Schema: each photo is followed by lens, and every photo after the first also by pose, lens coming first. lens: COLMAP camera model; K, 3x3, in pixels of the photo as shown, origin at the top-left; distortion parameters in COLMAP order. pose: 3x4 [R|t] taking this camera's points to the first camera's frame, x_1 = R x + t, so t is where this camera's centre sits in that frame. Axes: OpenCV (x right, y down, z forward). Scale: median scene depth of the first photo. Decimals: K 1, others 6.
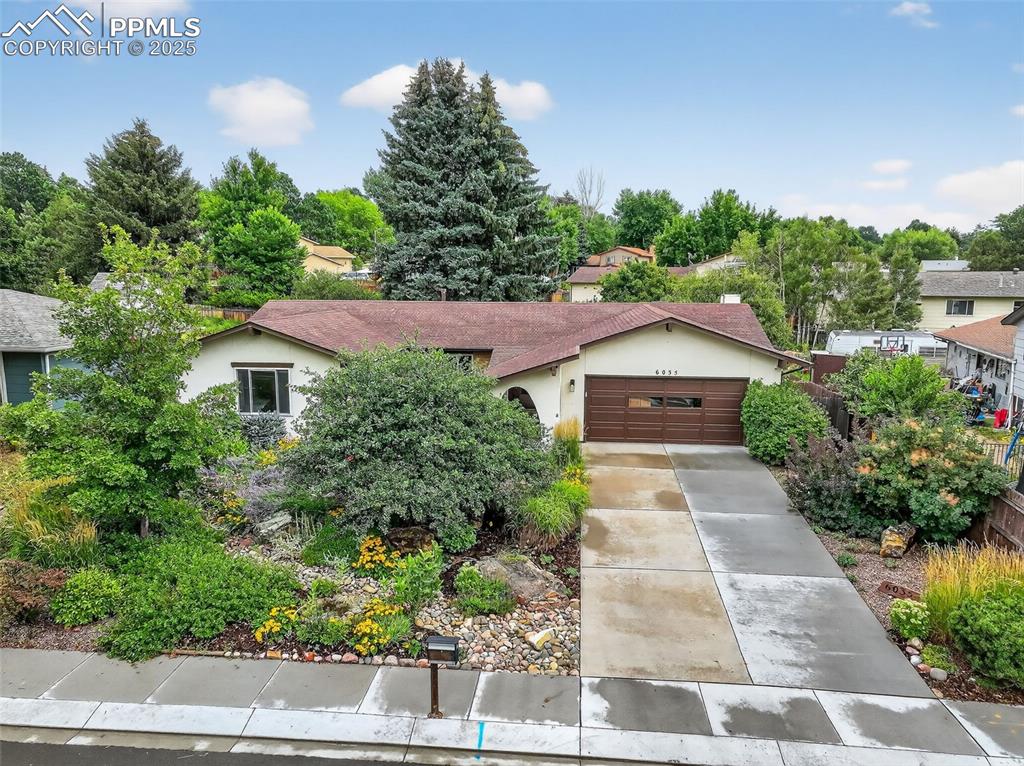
lens RADIAL K [[715.7, 0, 512.0], [0, 715.7, 383.0], [0, 0, 1]] dist [-0.004657, -0.000780]
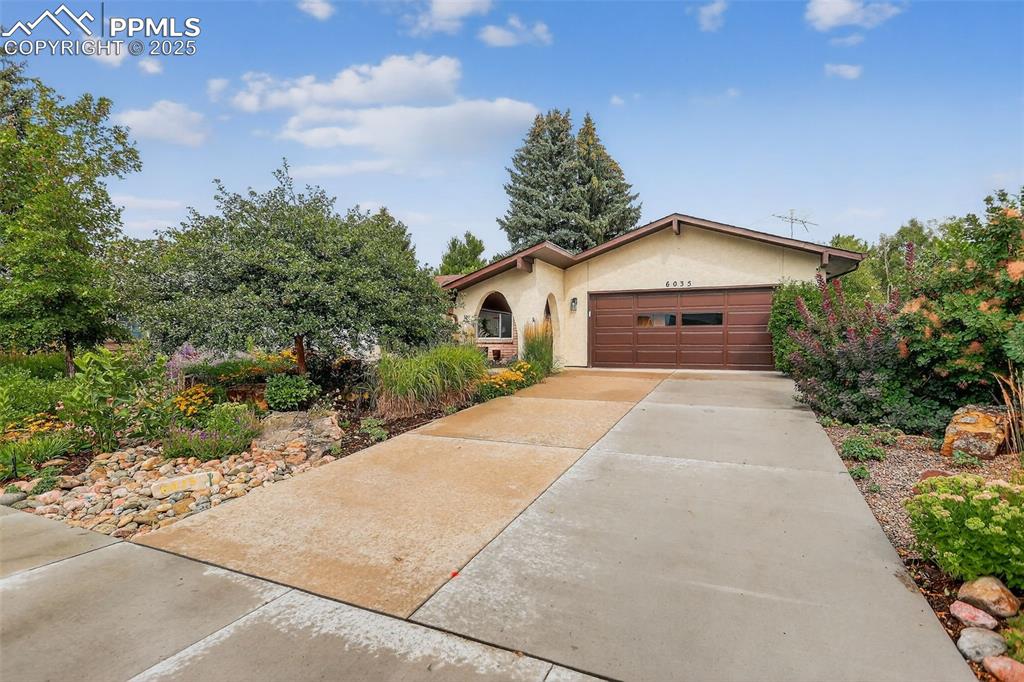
lens RADIAL K [[520.9, 0, 502.8], [0, 520.9, 336.7], [0, 0, 1]] dist [-0.073005, 0.031406]
pose [[0.939528, -0.002917, -0.342461, 0.225731], [-0.054349, 0.986022, -0.157501, 0.153263], [0.338133, 0.166589, 0.926237, 0.361476]]
